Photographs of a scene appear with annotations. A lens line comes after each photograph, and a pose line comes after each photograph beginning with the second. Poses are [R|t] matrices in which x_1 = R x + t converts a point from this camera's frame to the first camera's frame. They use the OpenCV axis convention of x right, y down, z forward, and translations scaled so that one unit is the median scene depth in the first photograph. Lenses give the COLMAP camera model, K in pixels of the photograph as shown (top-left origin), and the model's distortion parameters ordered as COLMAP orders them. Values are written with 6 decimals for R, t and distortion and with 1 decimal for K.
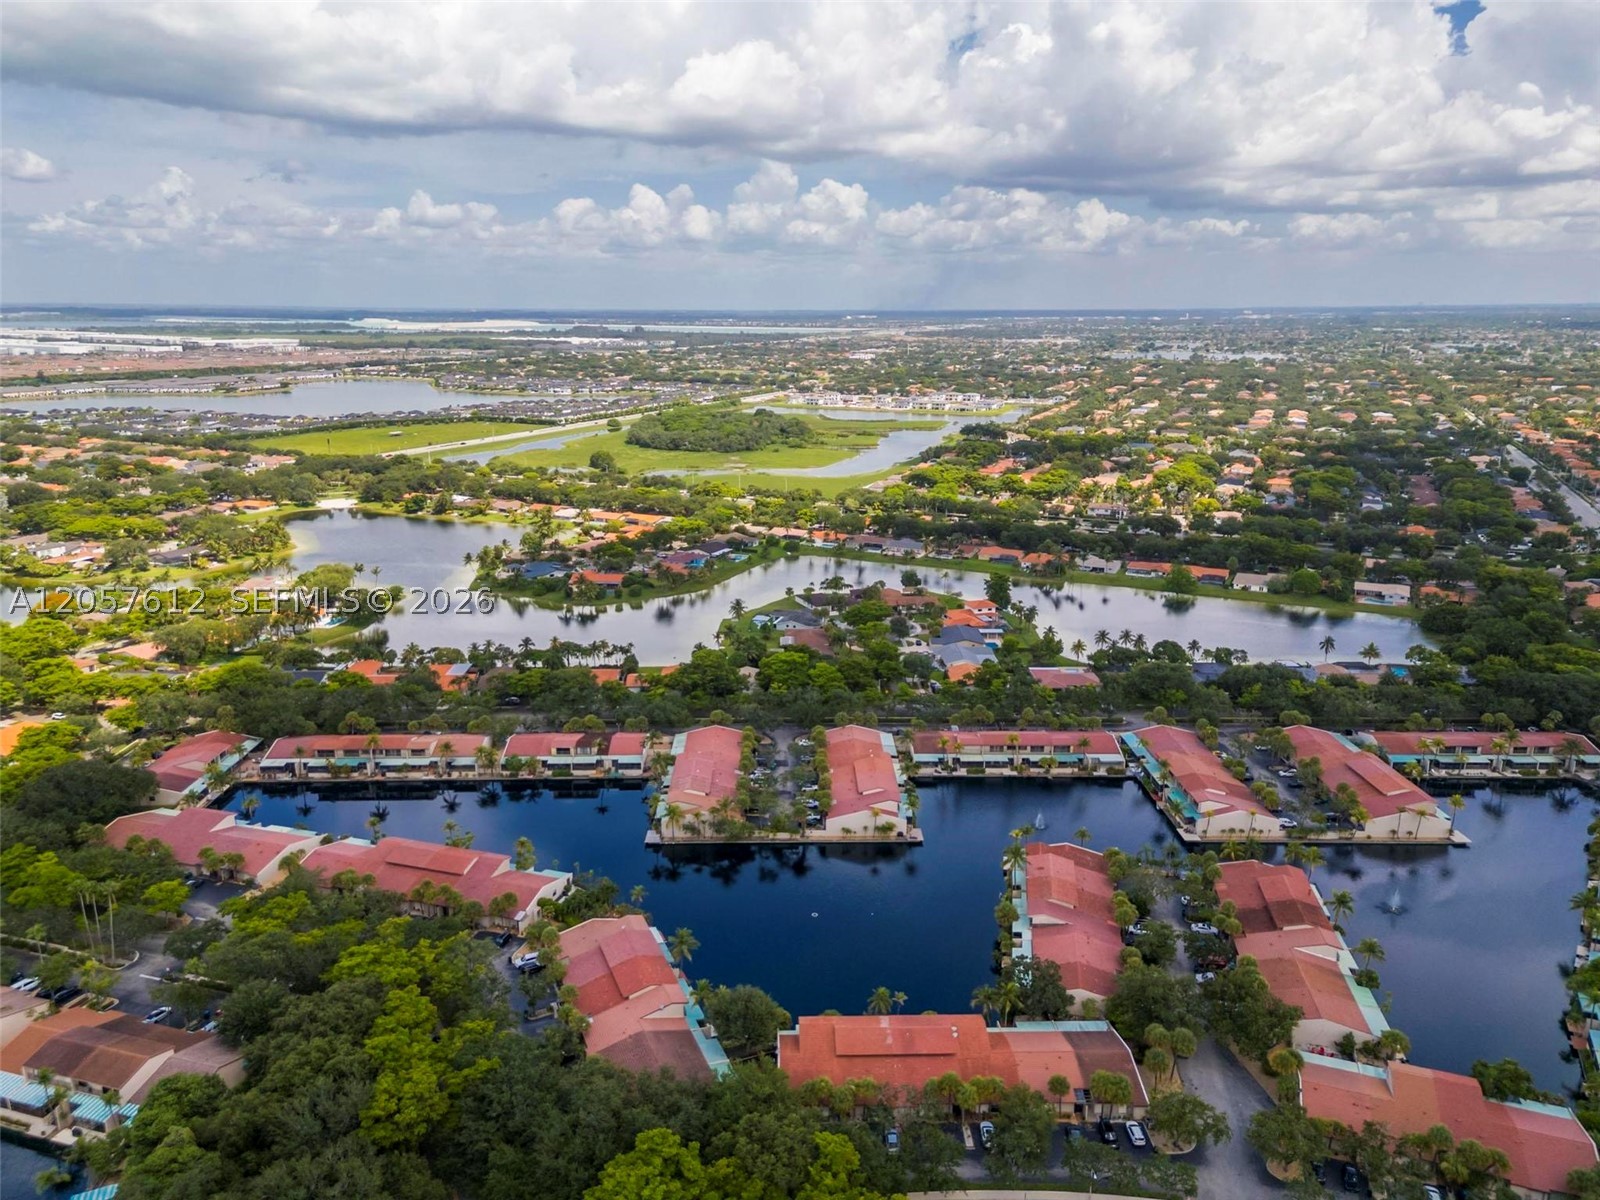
lens RADIAL K [[1132.4, 0, 777.3], [0, 1132.4, 564.6], [0, 0, 1]] dist [0.077652, -0.028321]
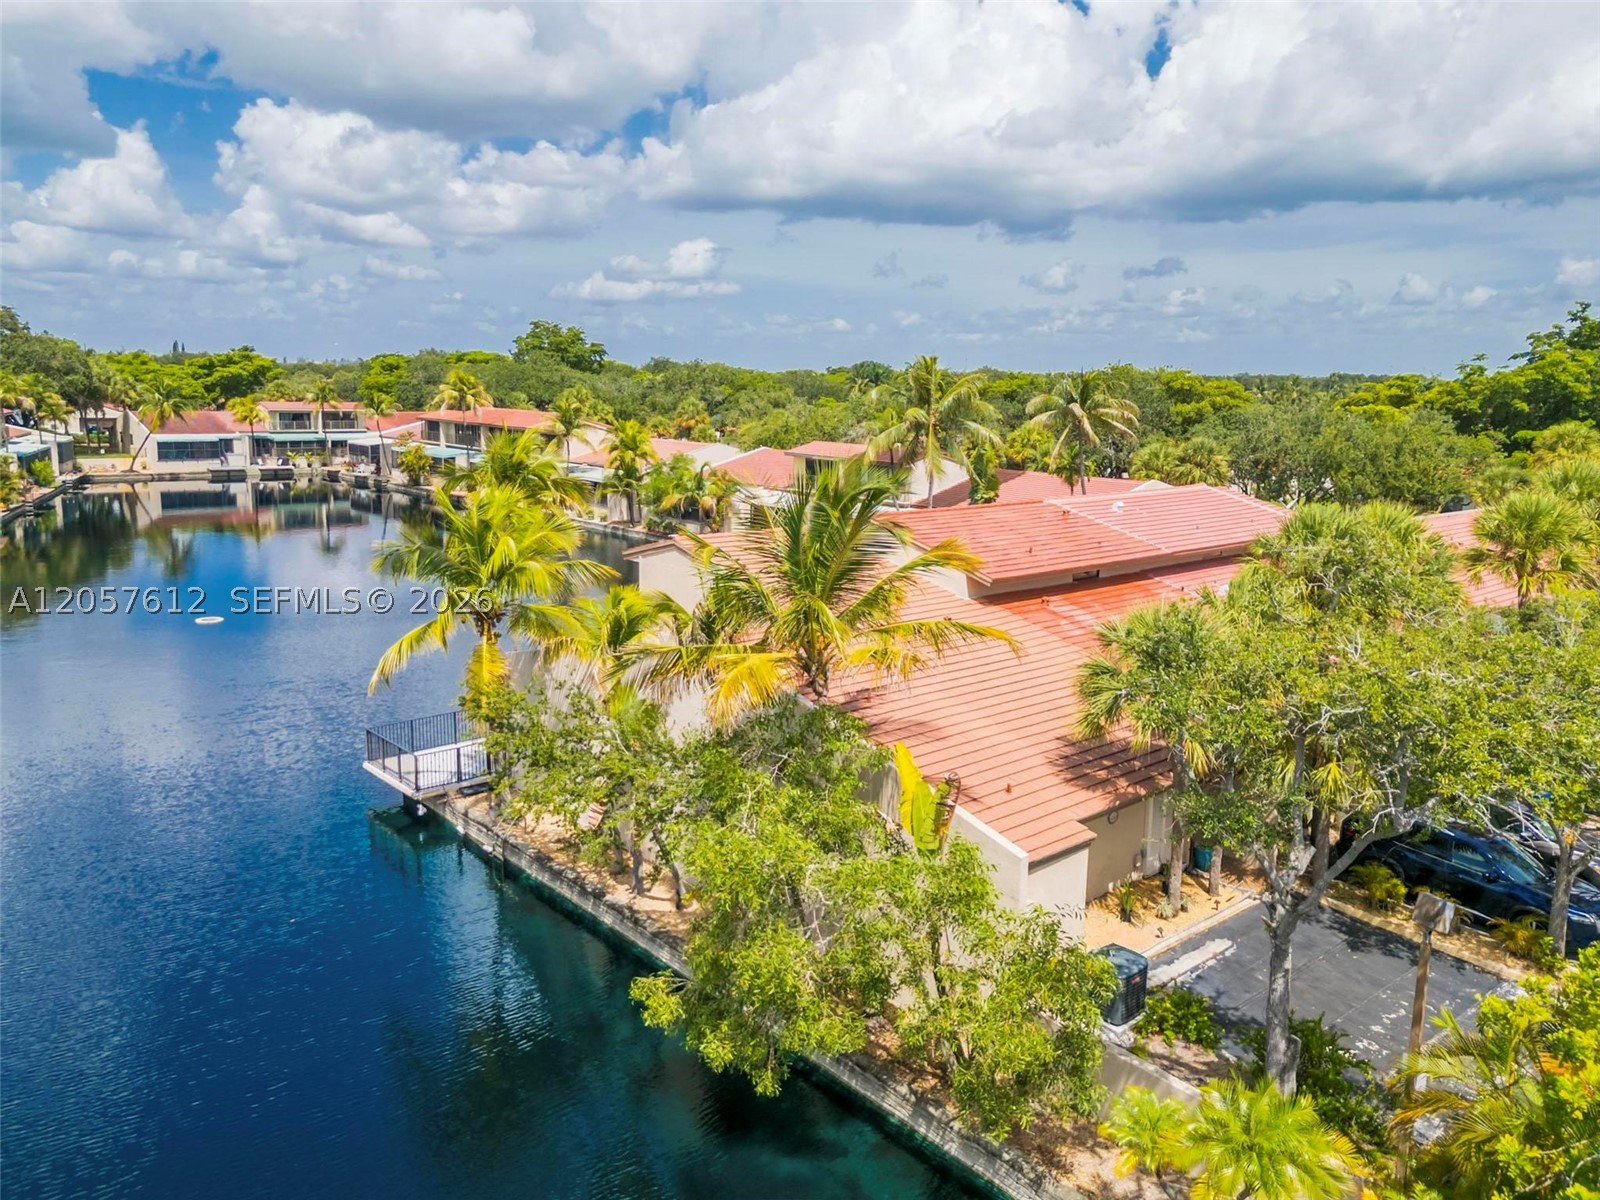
lens RADIAL K [[1177.7, 0, 801.4], [0, 1177.7, 566.7], [0, 0, 1]] dist [0.055071, 0.003753]
pose [[0.660006, 0.137046, -0.738655, 0.007166], [-0.193978, 0.980967, 0.008680, 0.116686], [0.725786, 0.137554, 0.674028, 0.521036]]
